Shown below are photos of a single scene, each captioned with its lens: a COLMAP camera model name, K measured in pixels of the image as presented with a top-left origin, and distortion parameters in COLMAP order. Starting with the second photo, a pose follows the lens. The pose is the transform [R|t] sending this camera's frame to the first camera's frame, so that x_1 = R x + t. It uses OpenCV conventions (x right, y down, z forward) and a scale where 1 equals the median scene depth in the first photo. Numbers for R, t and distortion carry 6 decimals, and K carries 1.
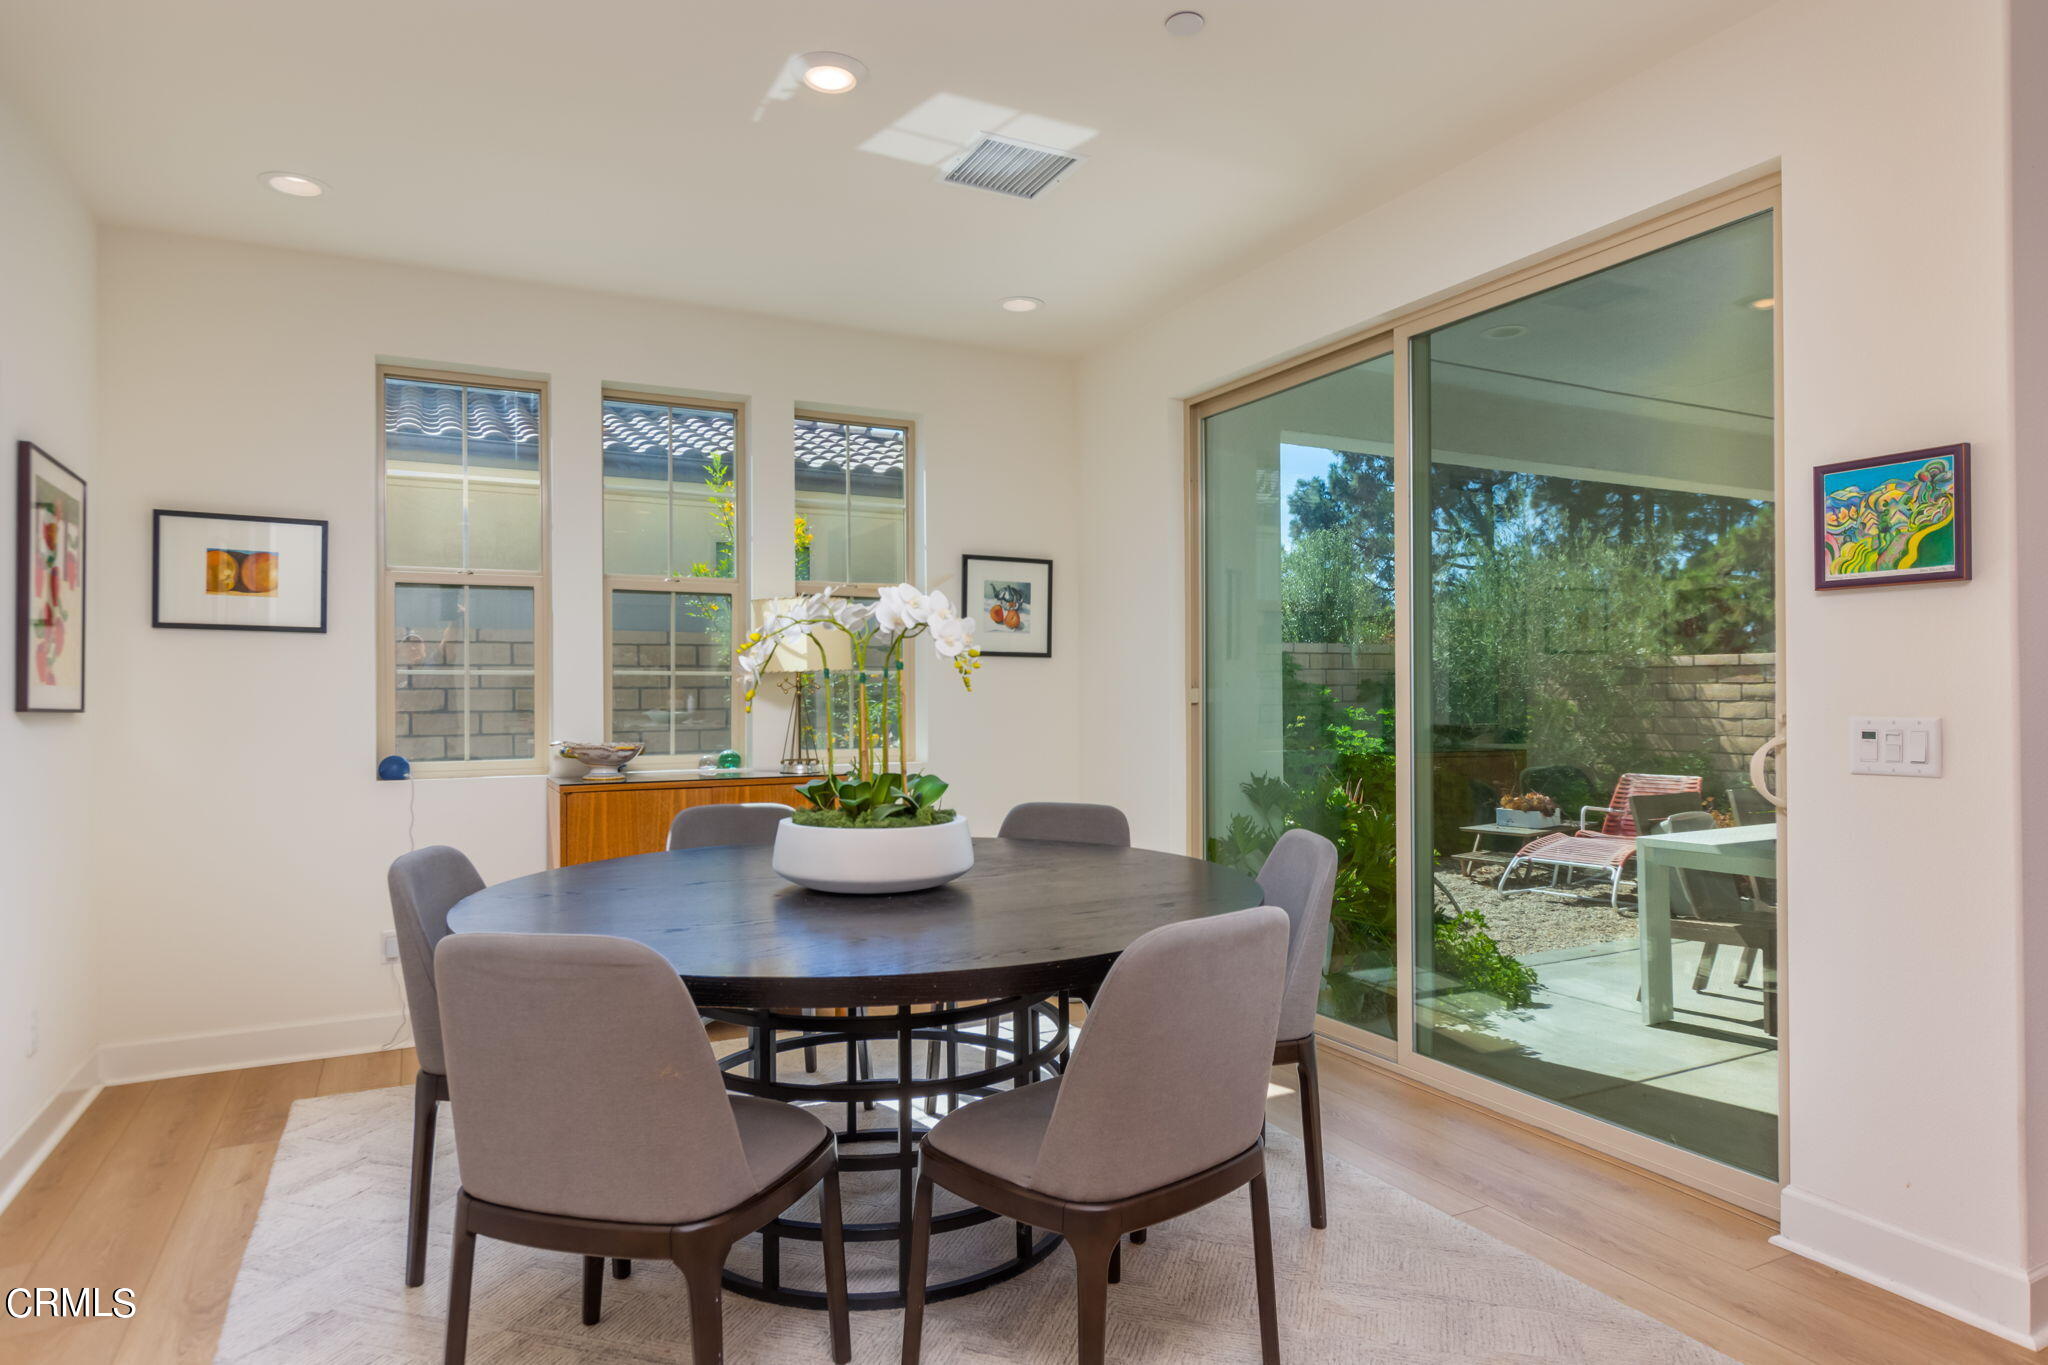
lens RADIAL K [[1177.7, 0, 1019.3], [0, 1177.7, 685.8], [0, 0, 1]] dist [0.002012, -0.000007]
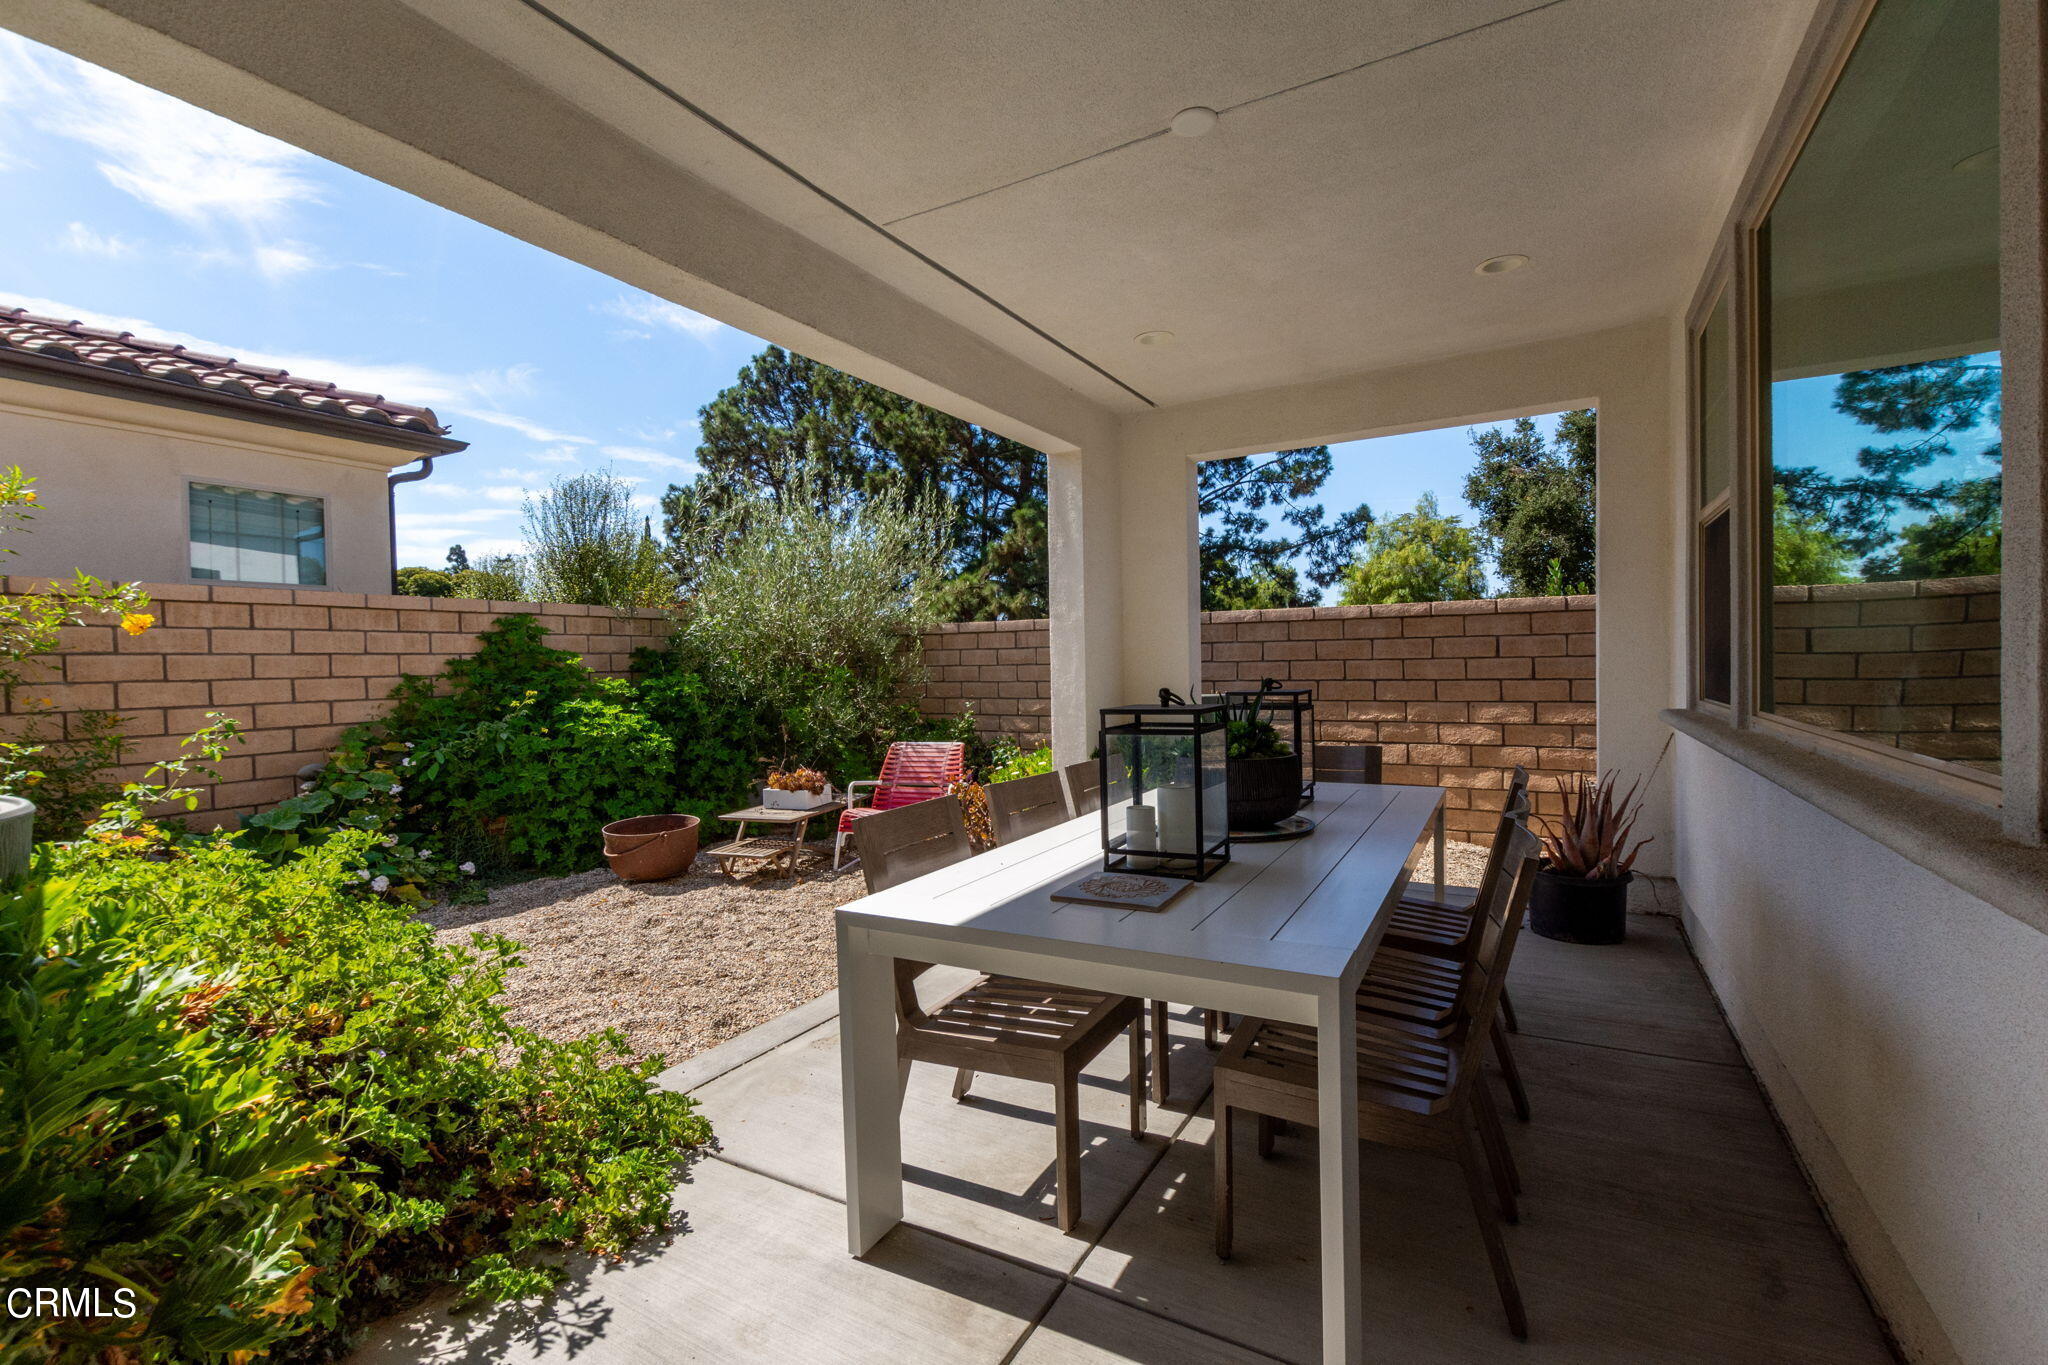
lens RADIAL K [[896.1, 0, 1025.7], [0, 896.1, 674.7], [0, 0, 1]] dist [0.003176, 0.000379]
pose [[0.835042, -0.015270, 0.549975, 0.181739], [0.008094, 0.999848, 0.015473, 0.008169], [-0.550127, -0.008469, 0.835038, 0.297637]]
